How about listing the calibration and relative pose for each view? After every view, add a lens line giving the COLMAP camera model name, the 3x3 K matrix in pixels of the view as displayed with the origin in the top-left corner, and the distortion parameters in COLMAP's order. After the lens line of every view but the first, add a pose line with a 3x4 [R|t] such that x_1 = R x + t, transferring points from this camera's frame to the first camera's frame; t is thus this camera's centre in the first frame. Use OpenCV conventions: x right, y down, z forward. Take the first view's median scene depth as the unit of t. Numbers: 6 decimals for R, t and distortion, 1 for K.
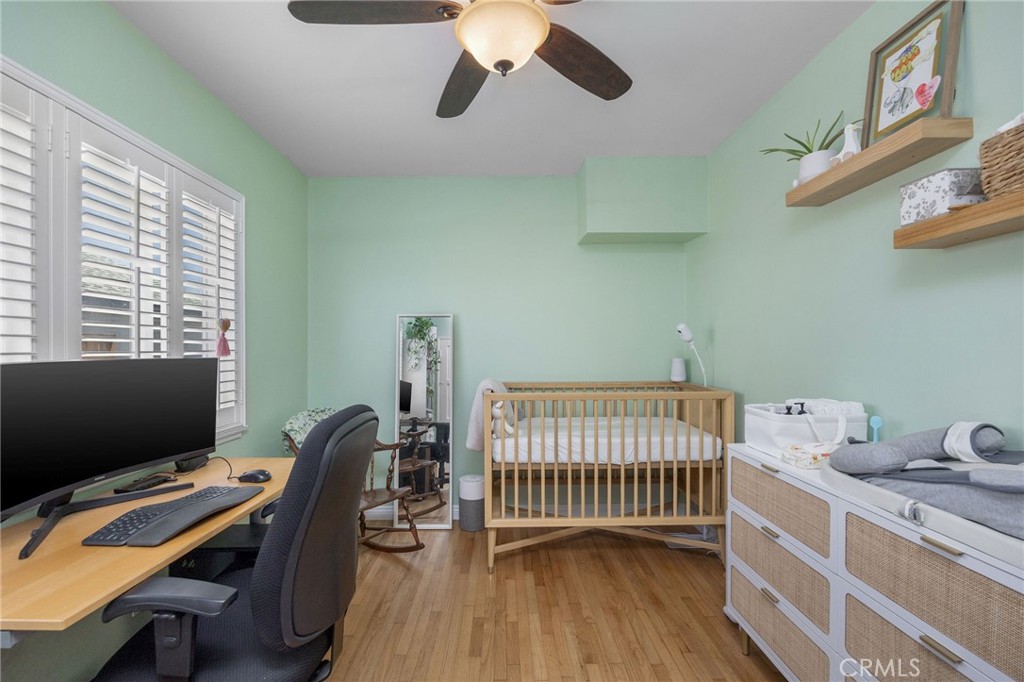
lens RADIAL K [[445.6, 0, 512.0], [0, 445.6, 341.0], [0, 0, 1]] dist [-0.000244, -0.000058]
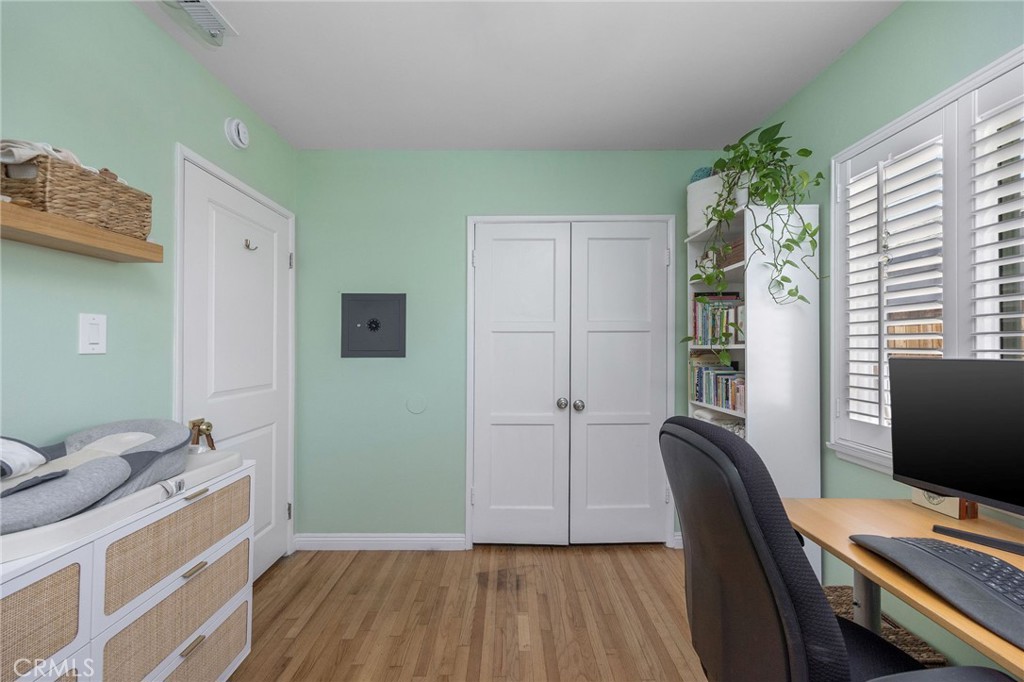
lens RADIAL K [[407.0, 0, 507.0], [0, 407.0, 338.0], [0, 0, 1]] dist [0.001730, 0.000112]
pose [[-0.999351, 0.016619, 0.031954, -0.059400], [0.015771, 0.999522, -0.026598, 0.009640], [-0.032381, -0.026077, -0.999135, 1.804663]]
